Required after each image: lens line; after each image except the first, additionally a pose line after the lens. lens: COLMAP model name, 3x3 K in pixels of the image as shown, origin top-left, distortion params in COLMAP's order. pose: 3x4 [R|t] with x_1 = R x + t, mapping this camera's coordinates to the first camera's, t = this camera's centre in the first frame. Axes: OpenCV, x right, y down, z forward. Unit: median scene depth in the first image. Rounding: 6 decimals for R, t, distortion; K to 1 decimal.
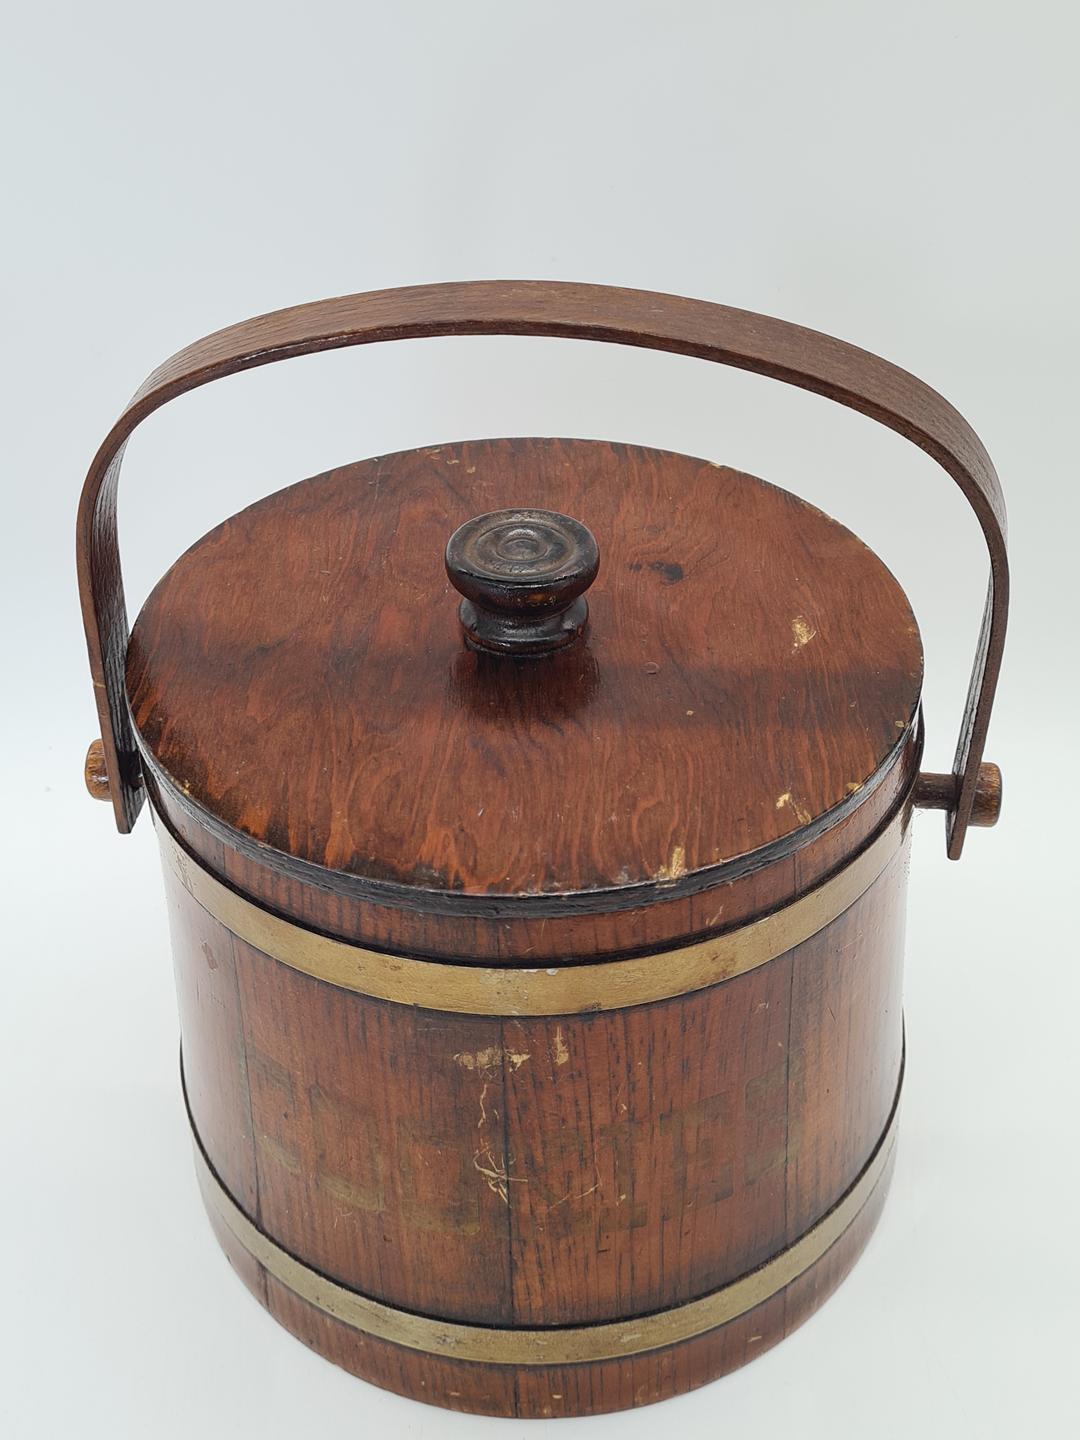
lens RADIAL K [[1525.6, 0, 545.5], [0, 1525.6, 723.8], [0, 0, 1]] dist [-0.003724, 0.004568]
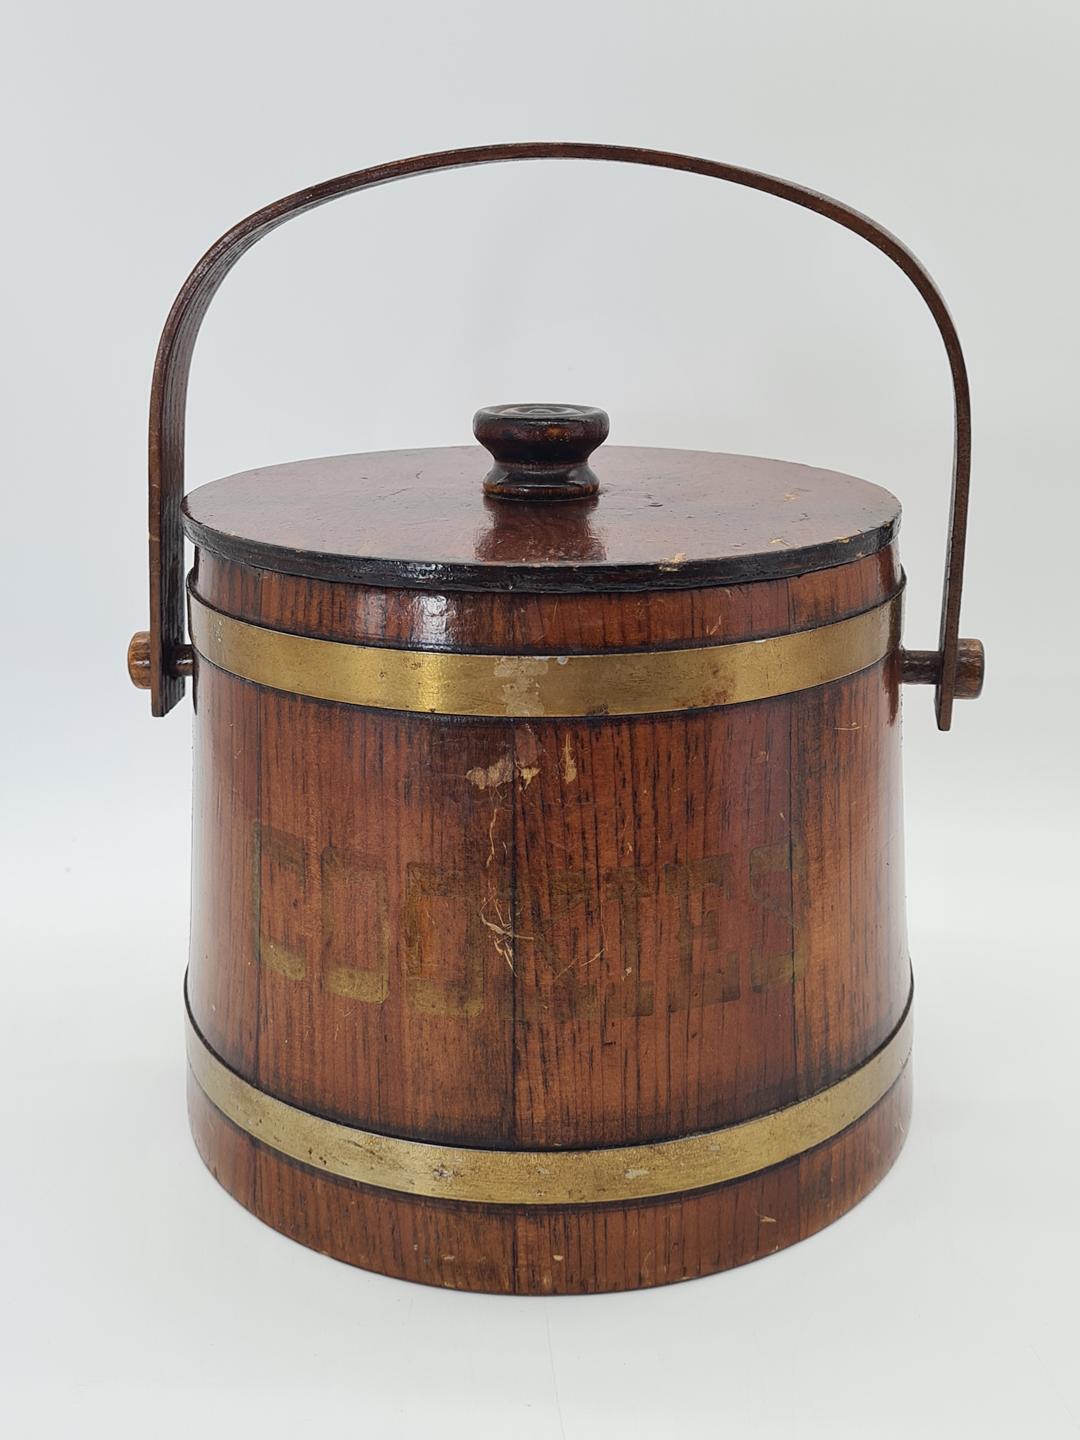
lens RADIAL K [[1525.6, 0, 545.5], [0, 1525.6, 723.8], [0, 0, 1]] dist [-0.003724, 0.004568]
pose [[0.999785, 0.018516, -0.009331, 0.002775], [-0.020571, 0.942119, -0.334647, 0.491537], [0.002595, 0.334767, 0.942298, 0.007872]]
